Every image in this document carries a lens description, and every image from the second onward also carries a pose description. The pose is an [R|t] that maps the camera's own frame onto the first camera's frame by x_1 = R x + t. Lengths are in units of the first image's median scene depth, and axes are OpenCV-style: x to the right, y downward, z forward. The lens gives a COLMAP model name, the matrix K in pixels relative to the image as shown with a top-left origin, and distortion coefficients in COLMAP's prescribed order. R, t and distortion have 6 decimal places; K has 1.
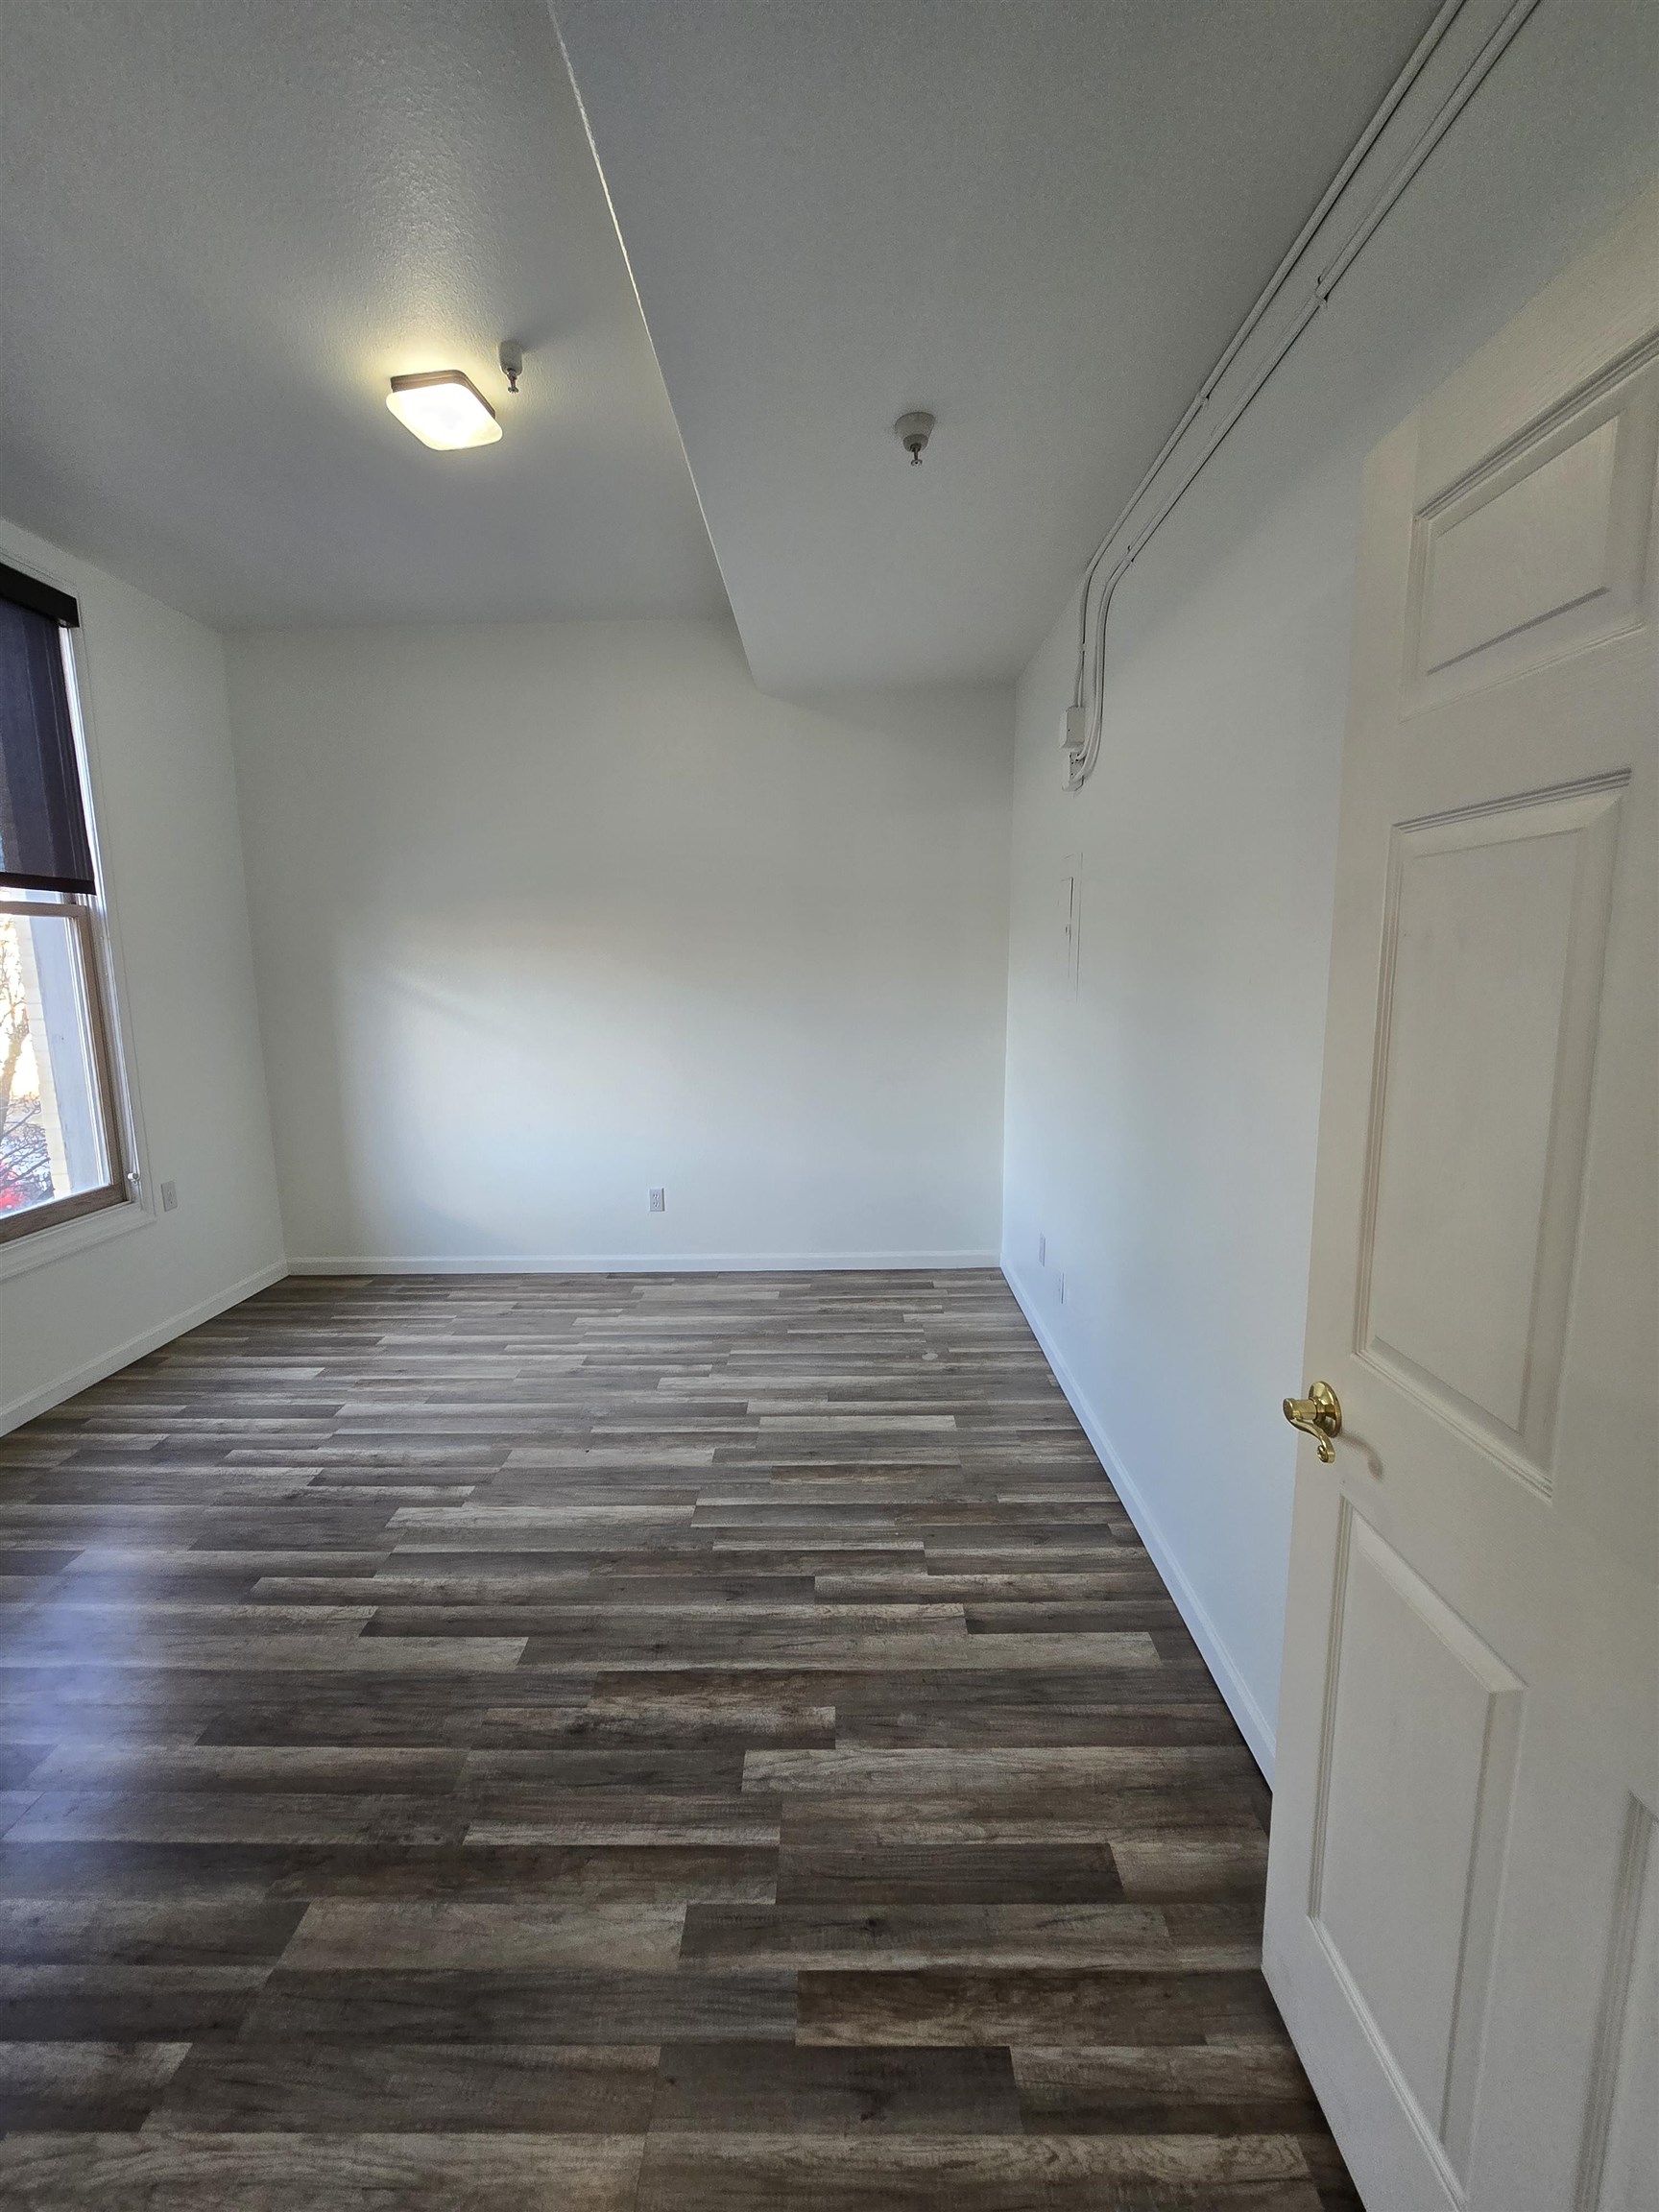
lens RADIAL K [[899.7, 0, 809.7], [0, 899.7, 1094.9], [0, 0, 1]] dist [-0.004769, 0.001542]
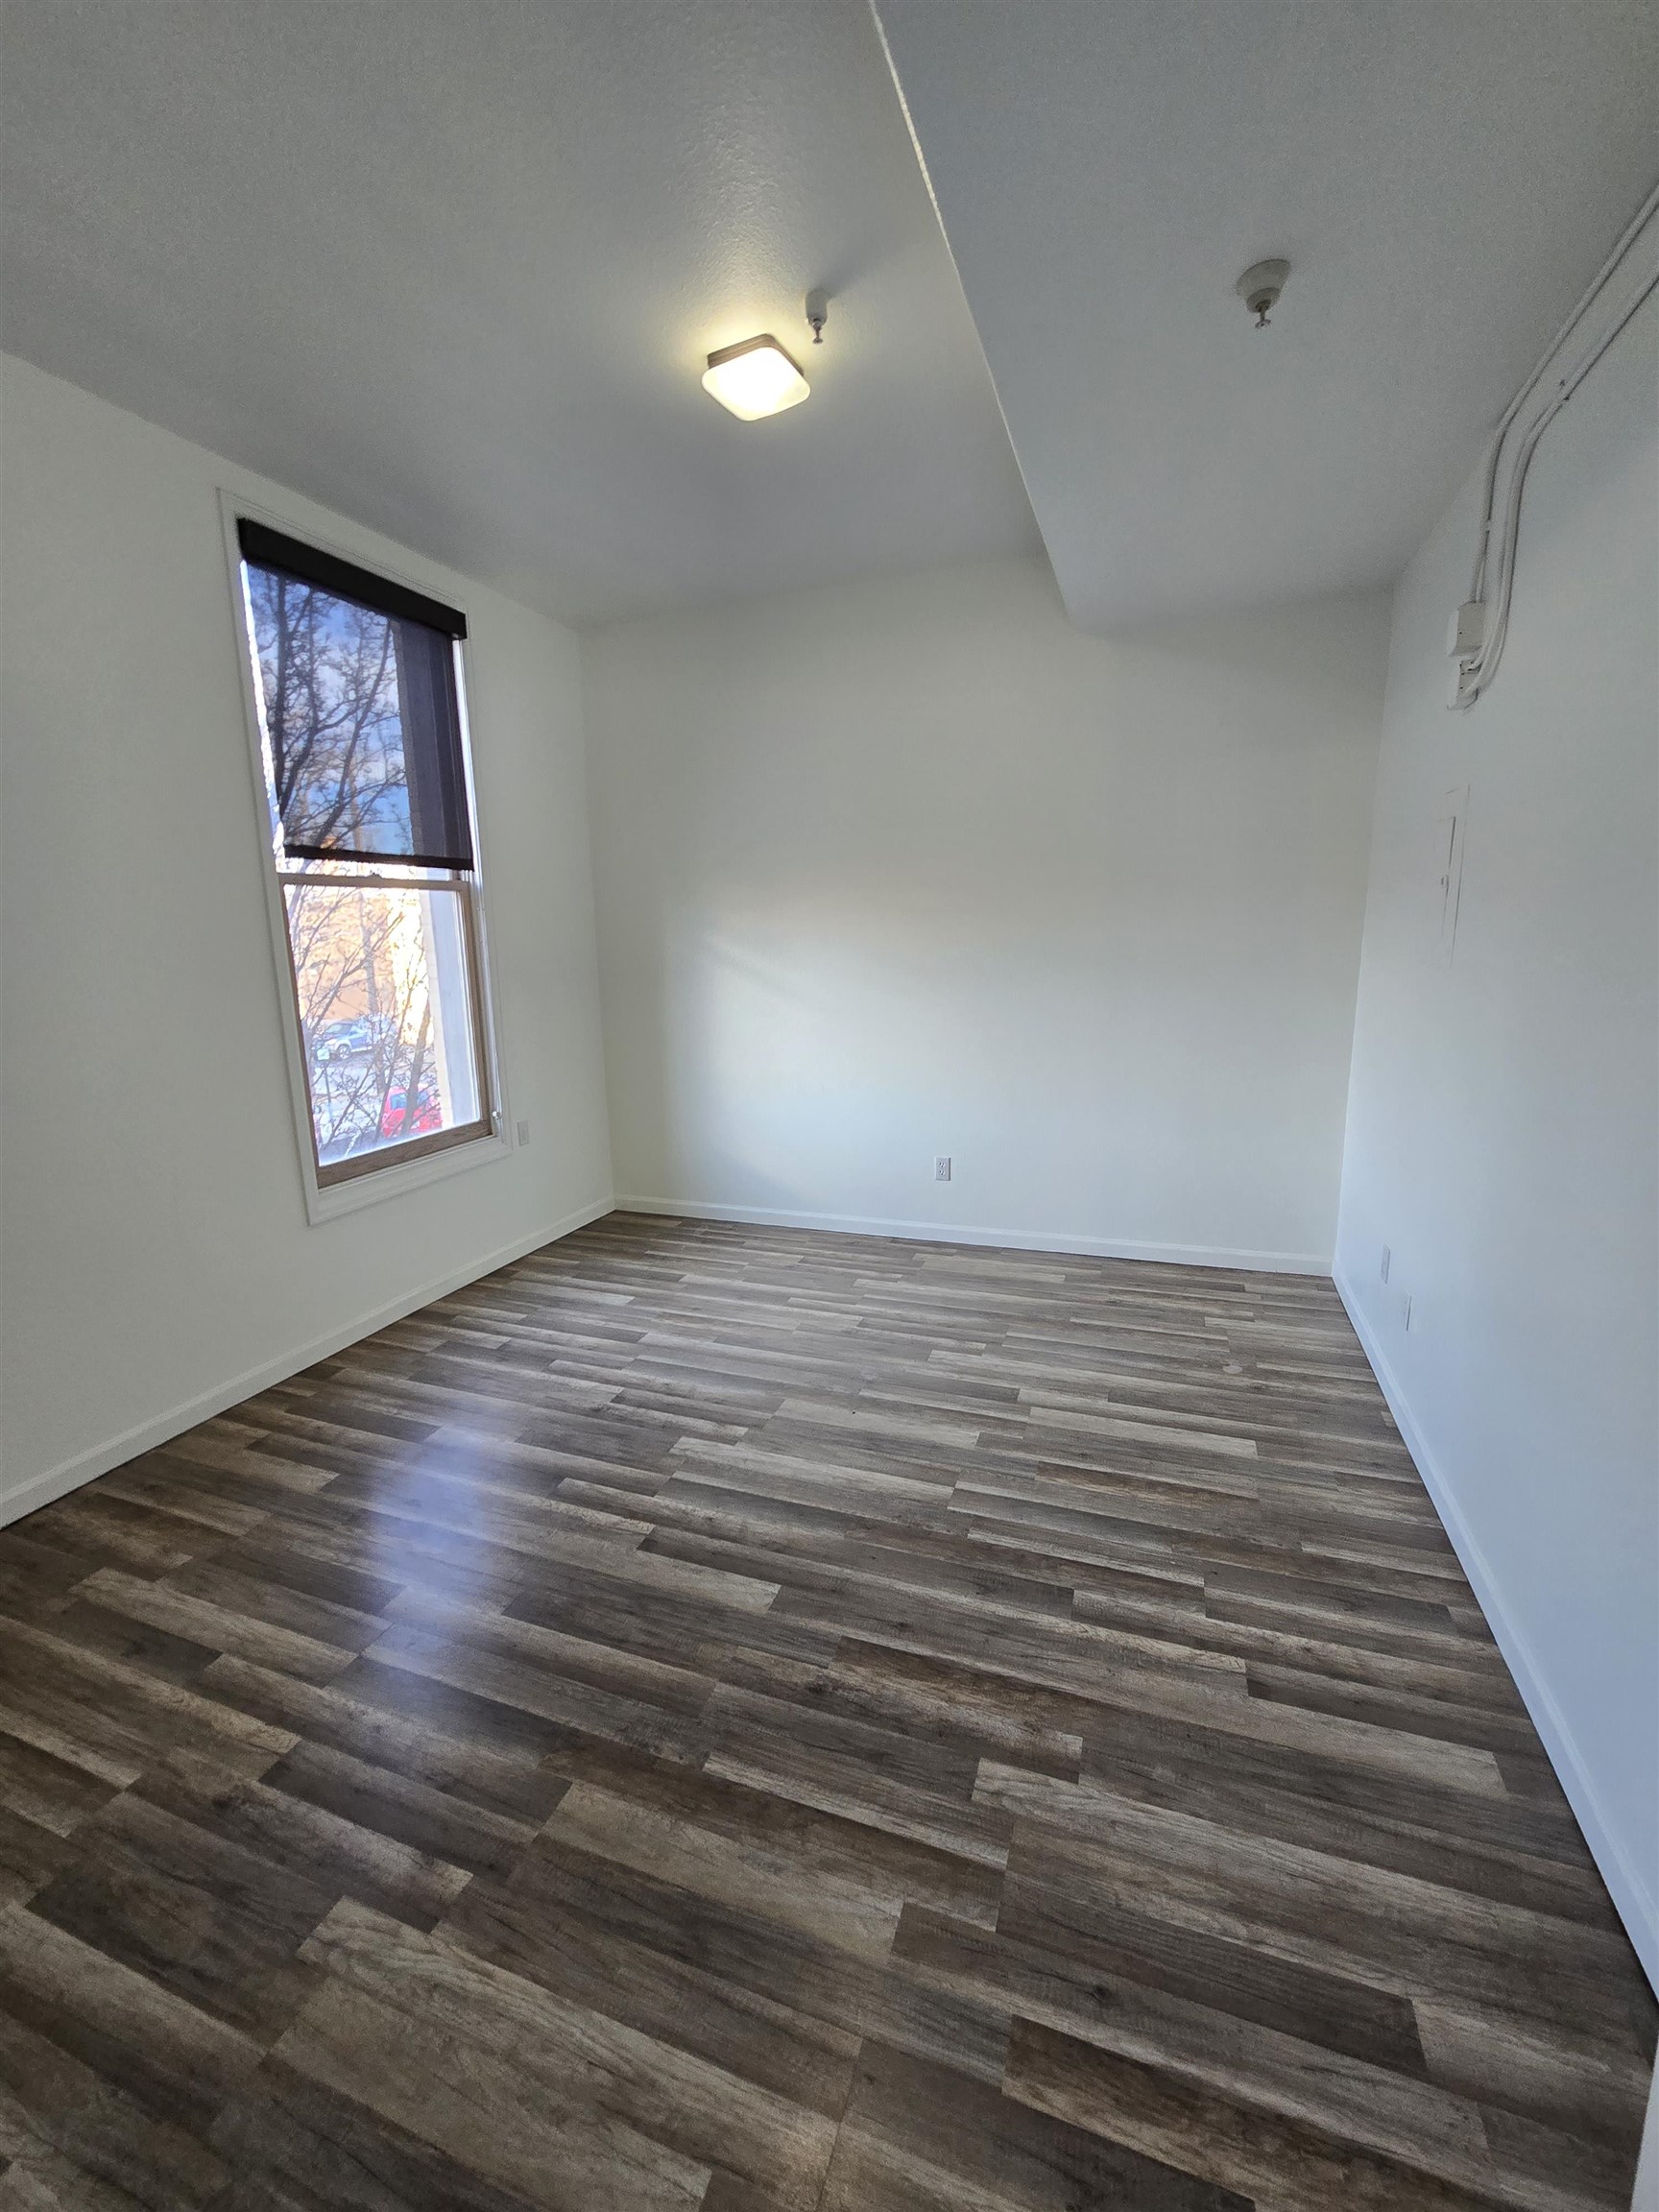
lens RADIAL K [[899.7, 0, 818.8], [0, 899.7, 1092.3], [0, 0, 1]] dist [-0.004769, 0.001542]
pose [[0.945290, 0.052376, -0.321998, 0.026751], [-0.040664, 0.998247, 0.042997, -0.007344], [0.323686, -0.027551, 0.945763, 0.044881]]
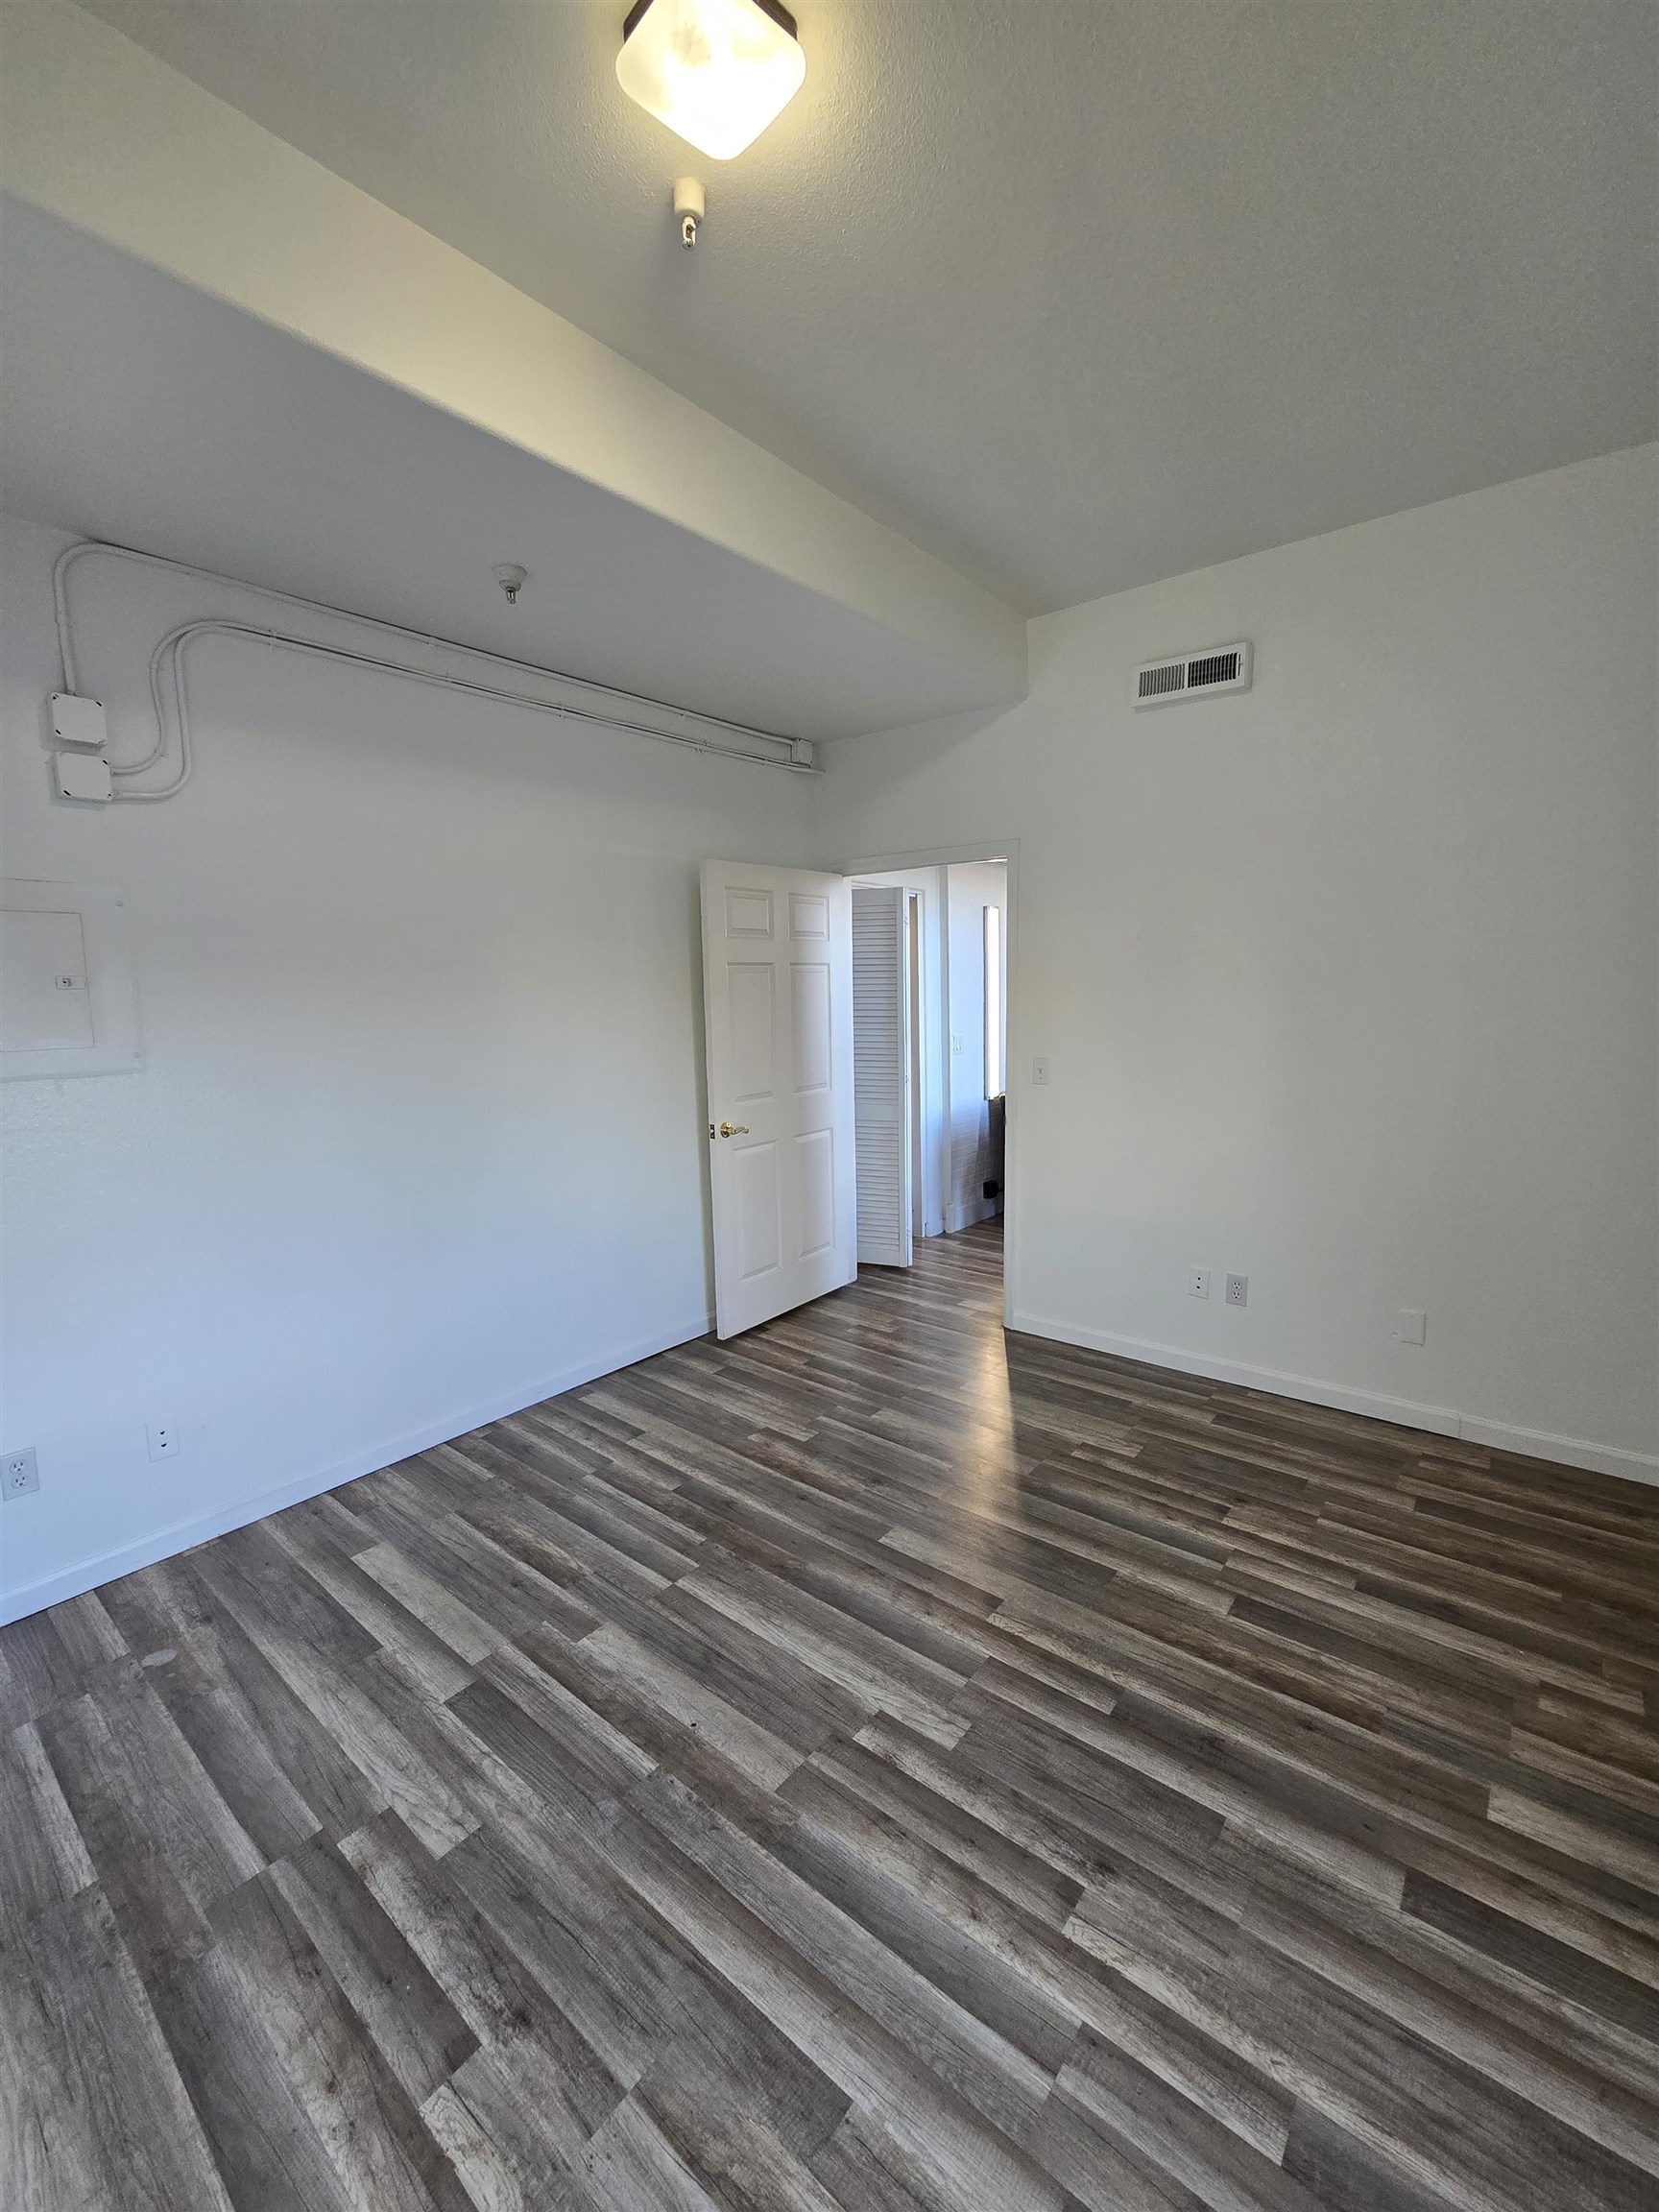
lens RADIAL K [[899.7, 0, 817.2], [0, 899.7, 1090.7], [0, 0, 1]] dist [-0.004769, 0.001542]
pose [[-0.785361, -0.038203, 0.617858, -0.850720], [0.128172, 0.966430, 0.222676, -0.241364], [-0.605623, 0.254073, -0.754100, 1.573252]]
